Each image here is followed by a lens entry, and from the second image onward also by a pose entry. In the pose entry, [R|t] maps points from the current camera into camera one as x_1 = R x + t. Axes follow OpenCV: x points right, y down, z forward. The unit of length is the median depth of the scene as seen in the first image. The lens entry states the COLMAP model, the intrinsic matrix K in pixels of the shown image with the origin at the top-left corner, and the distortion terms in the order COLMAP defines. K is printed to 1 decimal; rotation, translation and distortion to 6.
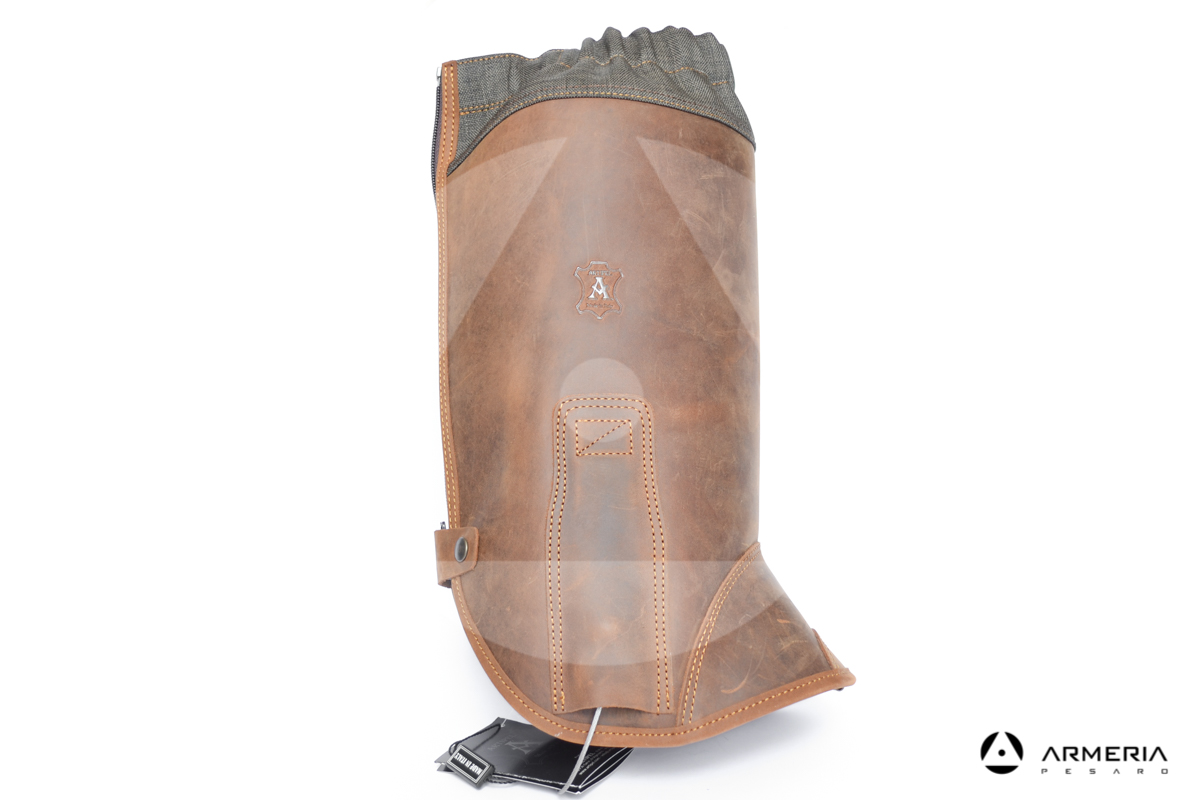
lens RADIAL K [[1184.4, 0, 604.5], [0, 1184.4, 401.4], [0, 0, 1]] dist [0.021737, 0.000000]
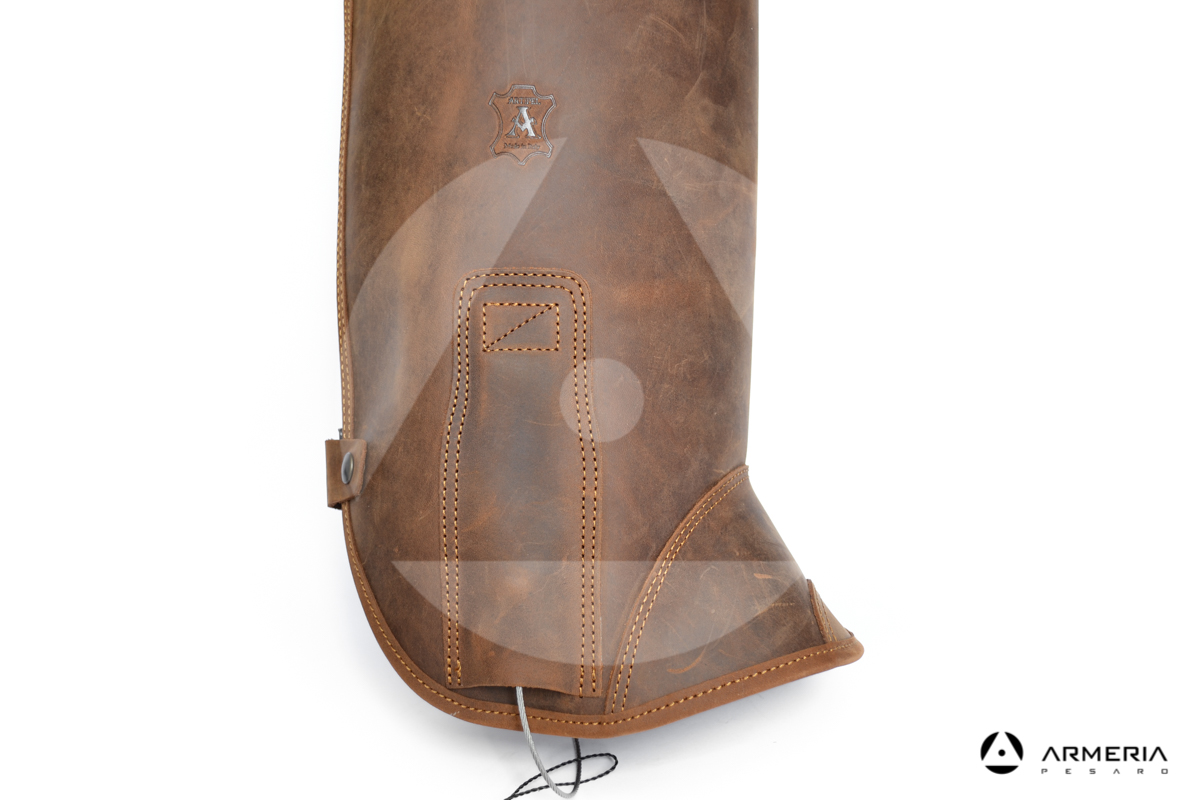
lens RADIAL K [[1114.6, 0, 598.4], [0, 1114.6, 400.3], [0, 0, 1]] dist [-0.009491, 0.000000]
pose [[0.994724, 0.023087, -0.099954, 0.114924], [-0.011869, 0.993704, 0.111409, -0.001959], [0.101897, -0.109635, 0.988735, 0.304556]]
